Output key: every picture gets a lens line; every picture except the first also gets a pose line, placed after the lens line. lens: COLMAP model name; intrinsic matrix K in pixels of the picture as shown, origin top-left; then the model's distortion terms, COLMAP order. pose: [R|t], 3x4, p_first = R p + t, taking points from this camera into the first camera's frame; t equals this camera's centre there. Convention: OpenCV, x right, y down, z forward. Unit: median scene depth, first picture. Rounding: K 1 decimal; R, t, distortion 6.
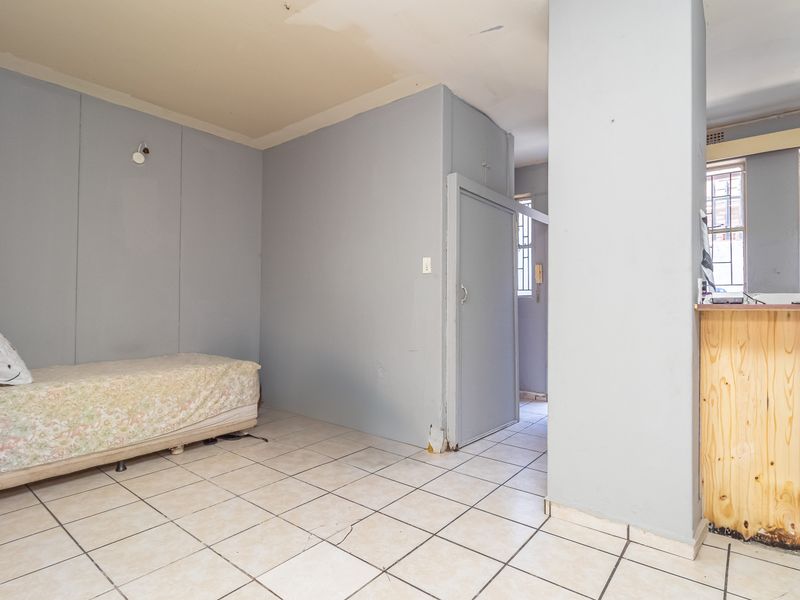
lens RADIAL K [[457.1, 0, 414.4], [0, 457.1, 290.3], [0, 0, 1]] dist [-0.000153, -0.000440]
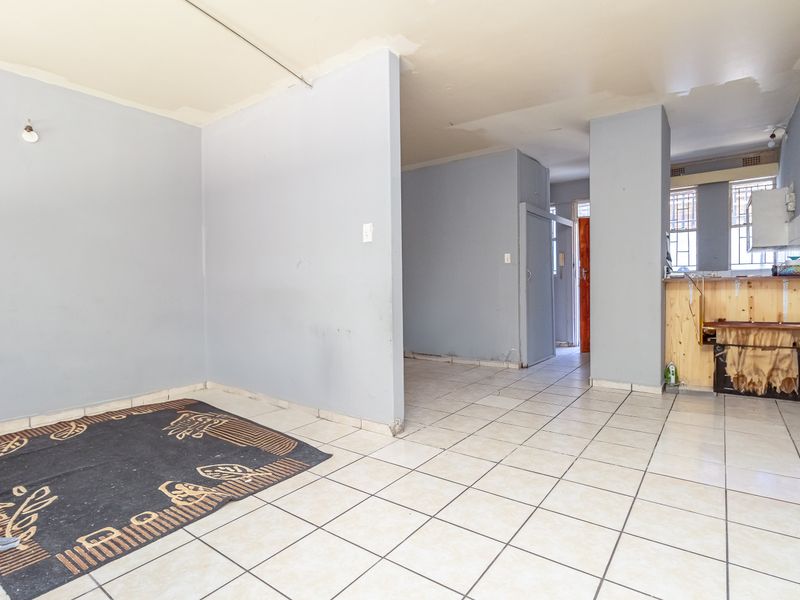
lens RADIAL K [[457.1, 0, 426.2], [0, 457.1, 291.3], [0, 0, 1]] dist [-0.000153, -0.000440]
pose [[0.997699, -0.021277, 0.064381, -0.379121], [0.018423, 0.998835, 0.044599, -0.014279], [-0.065255, -0.043311, 0.996928, -0.641117]]
